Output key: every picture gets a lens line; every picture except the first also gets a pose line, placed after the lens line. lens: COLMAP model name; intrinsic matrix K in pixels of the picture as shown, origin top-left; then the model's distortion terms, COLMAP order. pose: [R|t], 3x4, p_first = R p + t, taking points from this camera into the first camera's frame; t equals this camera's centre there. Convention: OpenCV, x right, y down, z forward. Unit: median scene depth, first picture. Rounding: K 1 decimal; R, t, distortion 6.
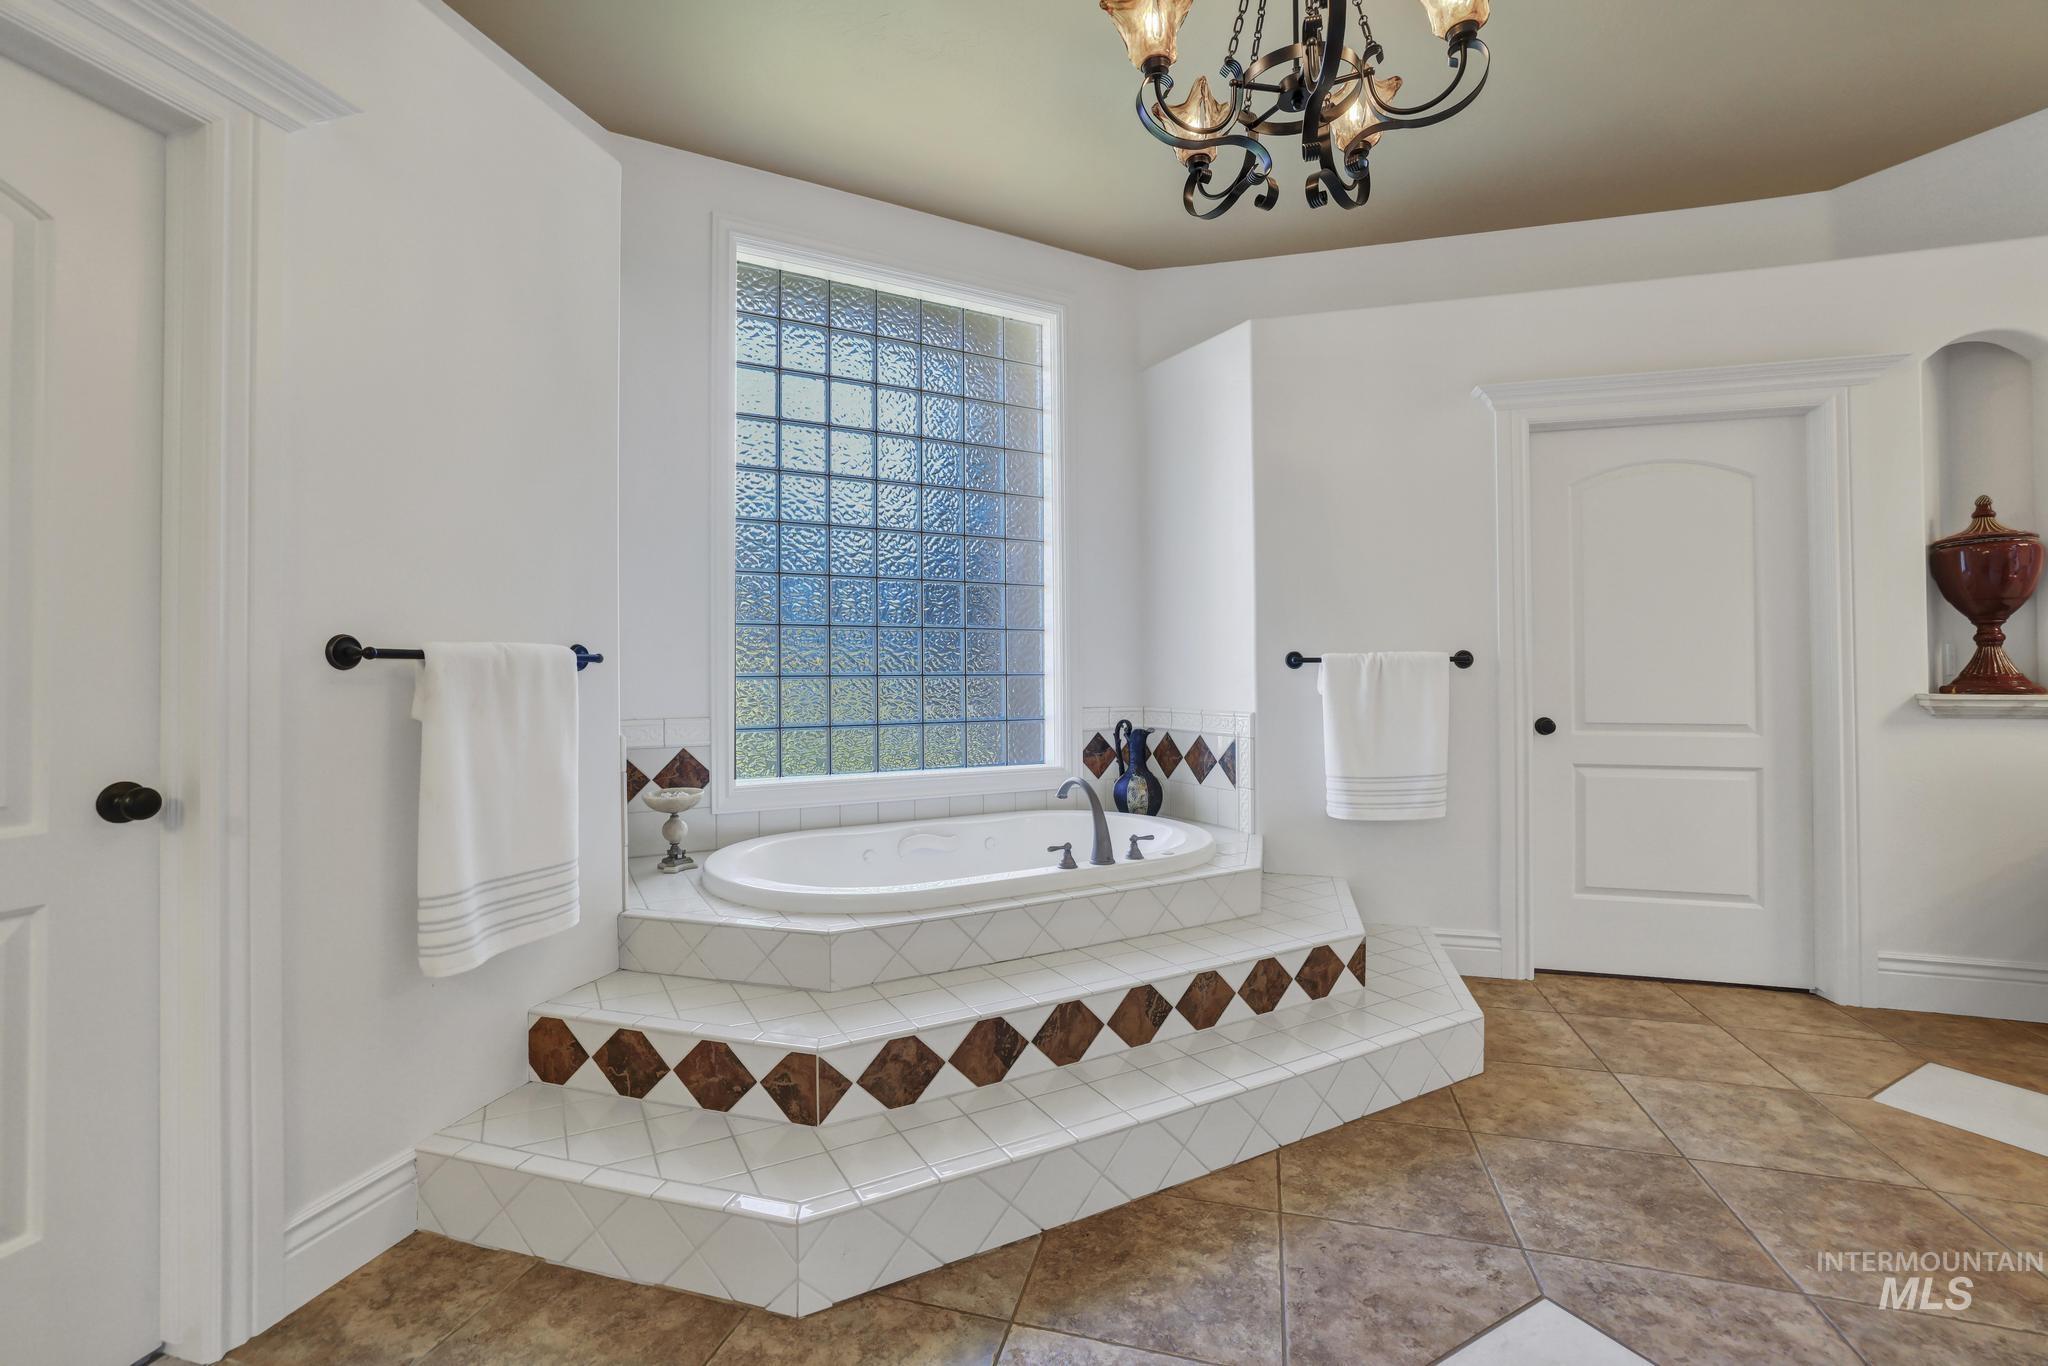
lens RADIAL K [[891.0, 0, 1032.8], [0, 891.0, 676.3], [0, 0, 1]] dist [-0.001128, 0.000364]
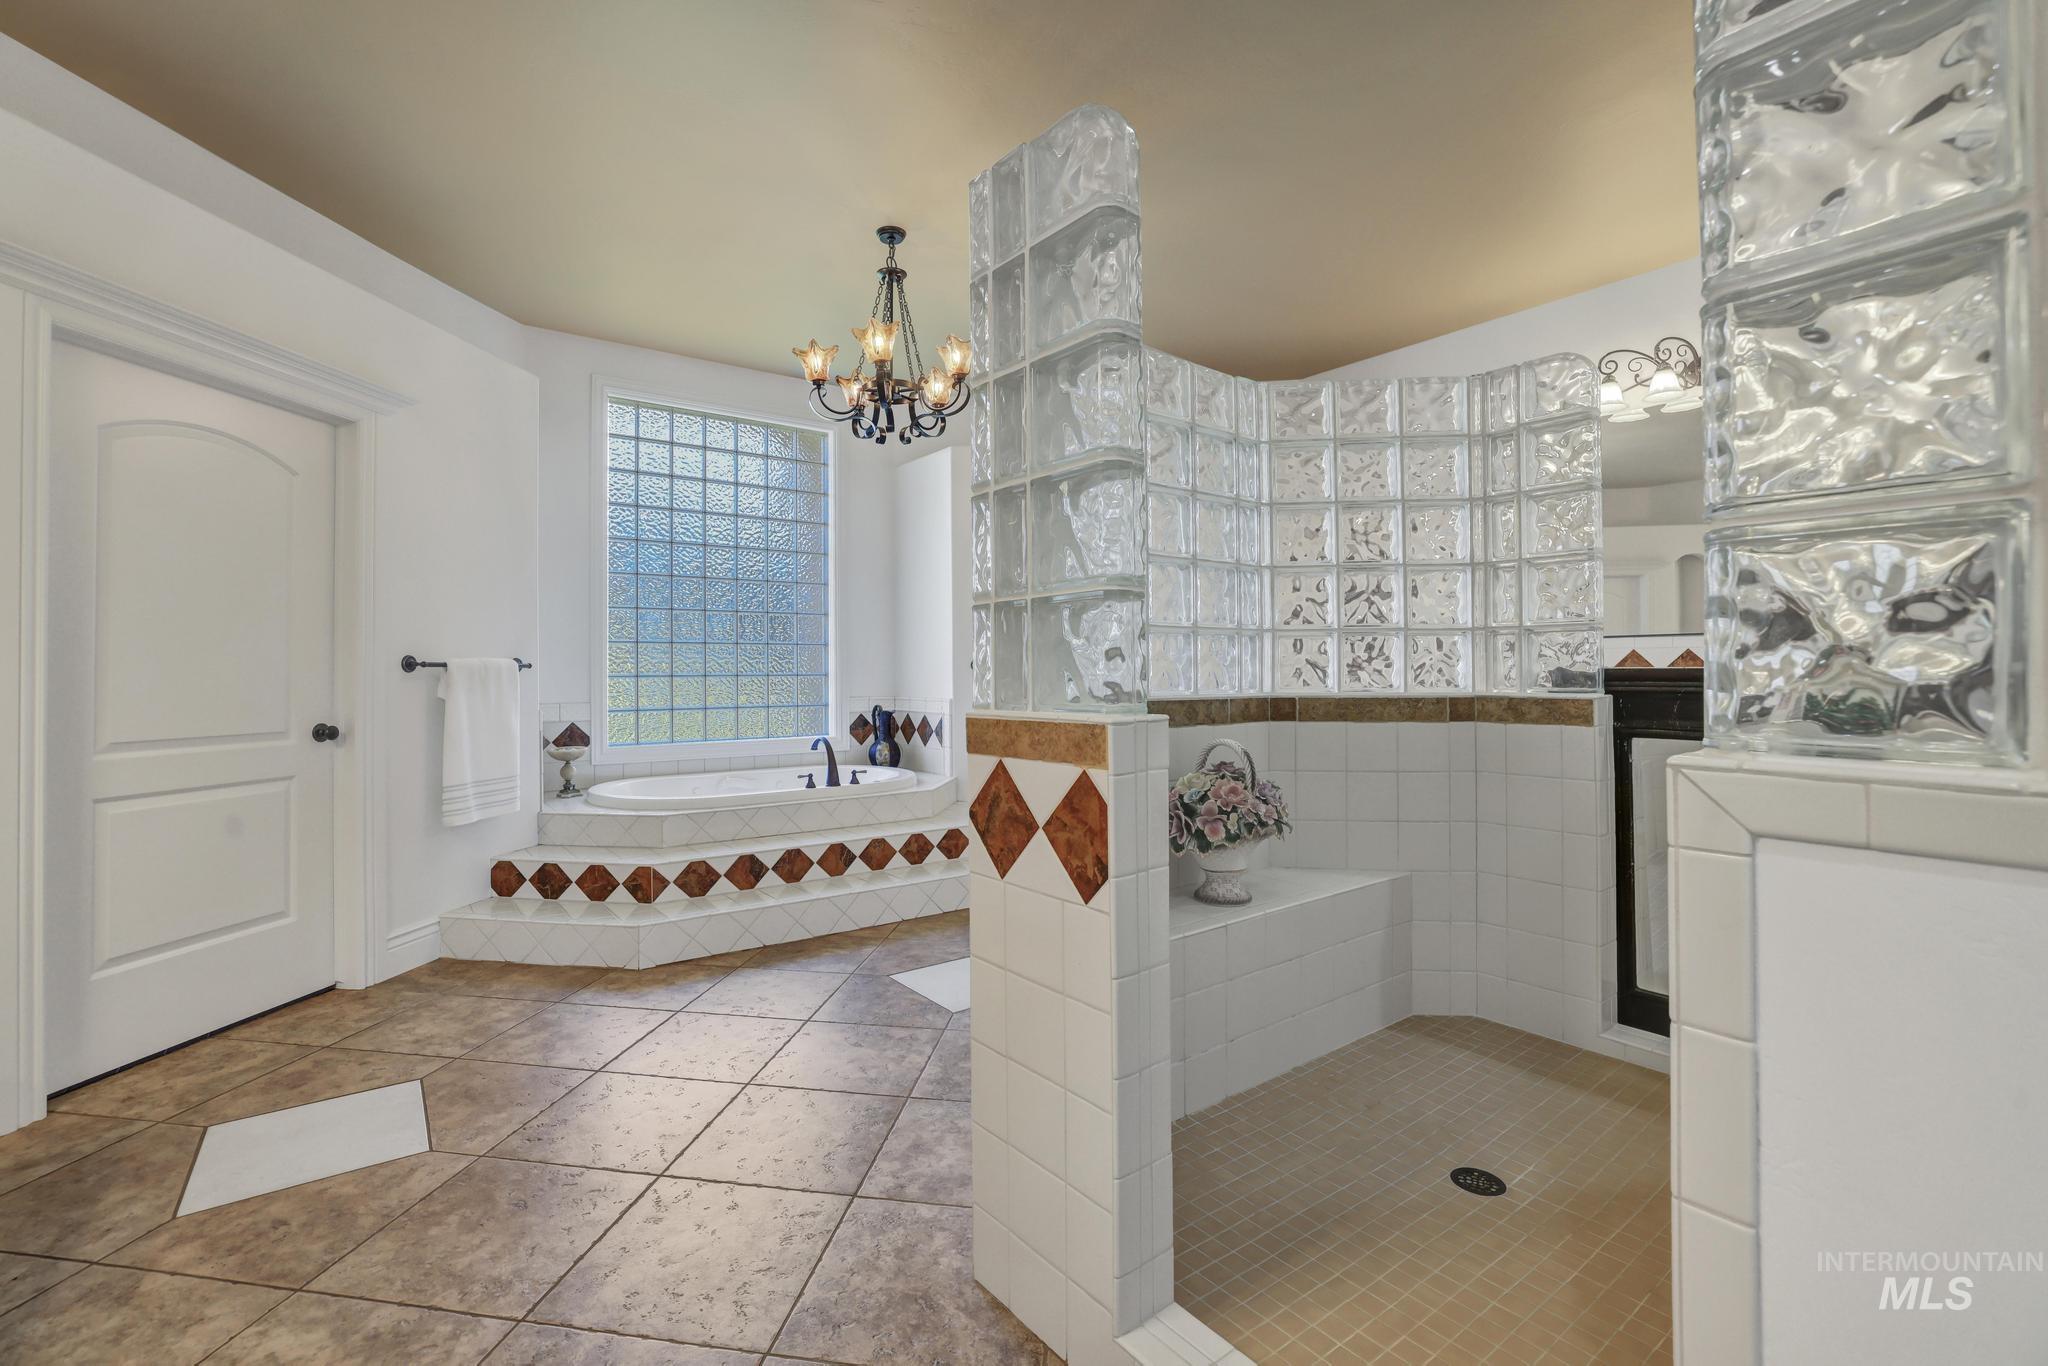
lens RADIAL K [[891.0, 0, 1006.2], [0, 891.0, 670.3], [0, 0, 1]] dist [-0.001128, 0.000364]
pose [[0.994592, 0.000465, 0.103855, 0.293399], [0.000177, 0.999981, -0.006167, -0.000016], [-0.103856, 0.006152, 0.994573, -0.920996]]
